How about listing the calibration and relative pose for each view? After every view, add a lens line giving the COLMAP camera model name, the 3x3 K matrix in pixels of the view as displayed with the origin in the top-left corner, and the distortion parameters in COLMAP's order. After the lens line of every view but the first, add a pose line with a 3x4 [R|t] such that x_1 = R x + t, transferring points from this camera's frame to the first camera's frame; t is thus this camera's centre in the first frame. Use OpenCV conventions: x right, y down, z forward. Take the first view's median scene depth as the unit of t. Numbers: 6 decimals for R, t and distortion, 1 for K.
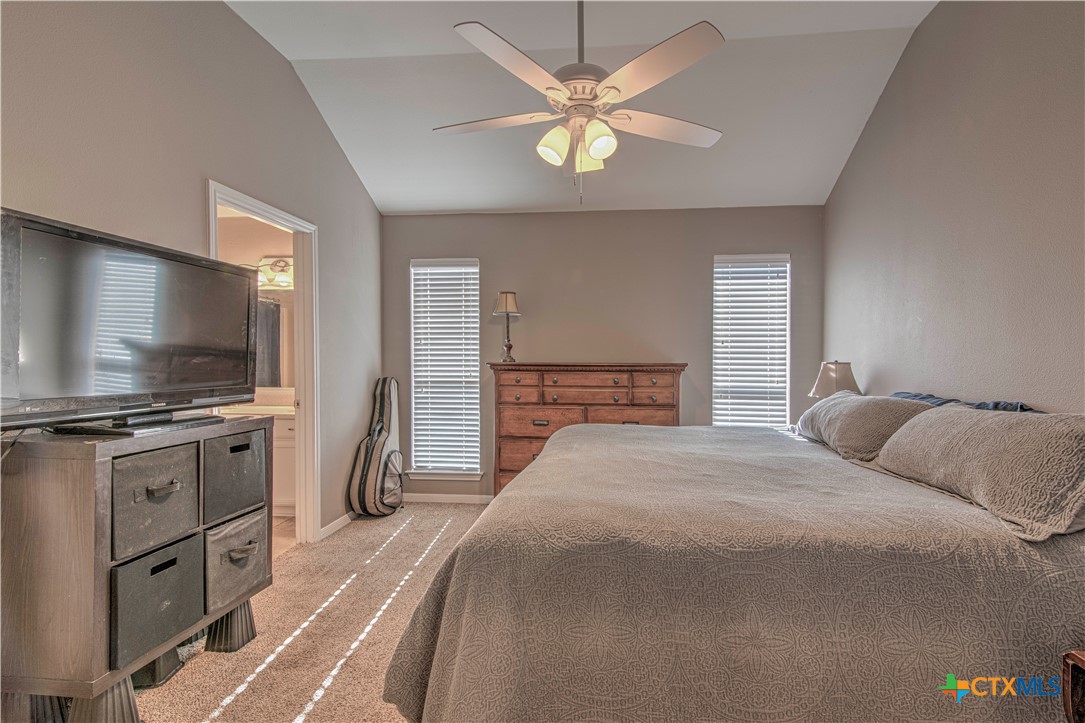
lens RADIAL K [[507.6, 0, 566.3], [0, 507.6, 368.7], [0, 0, 1]] dist [0.017883, -0.000024]
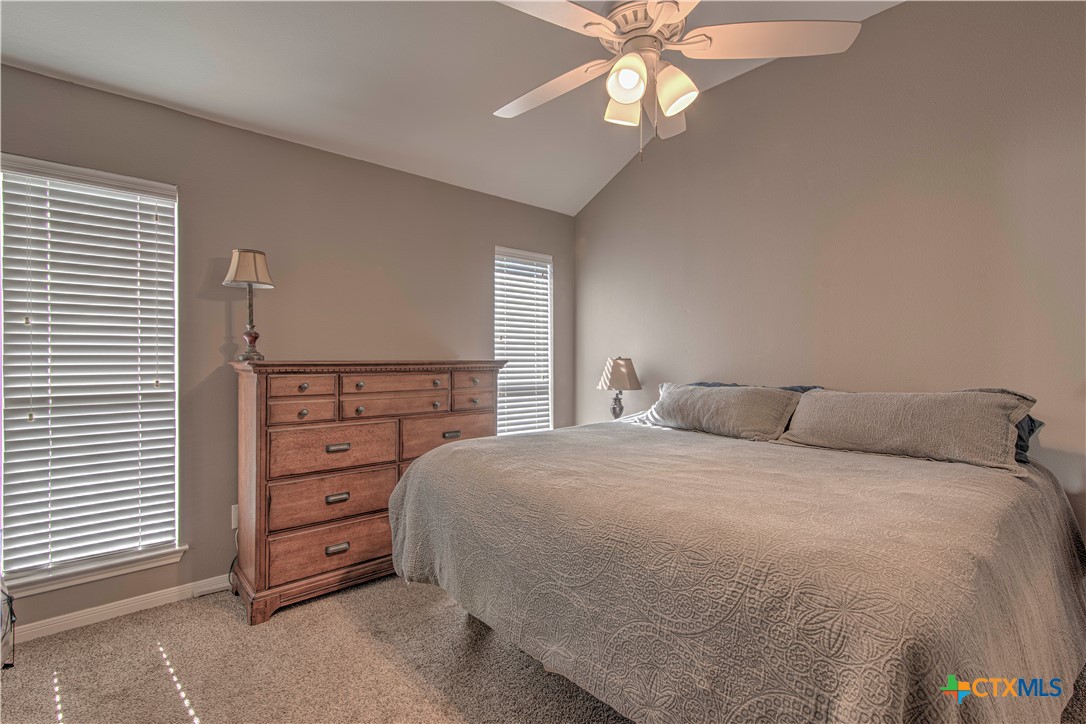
lens RADIAL K [[508.1, 0, 543.1], [0, 508.1, 353.7], [0, 0, 1]] dist [0.017883, -0.000024]
pose [[0.676326, 0.001912, 0.736600, -0.351265], [0.012891, 0.999813, -0.014431, -0.007430], [-0.736490, 0.019256, 0.676174, 0.303904]]
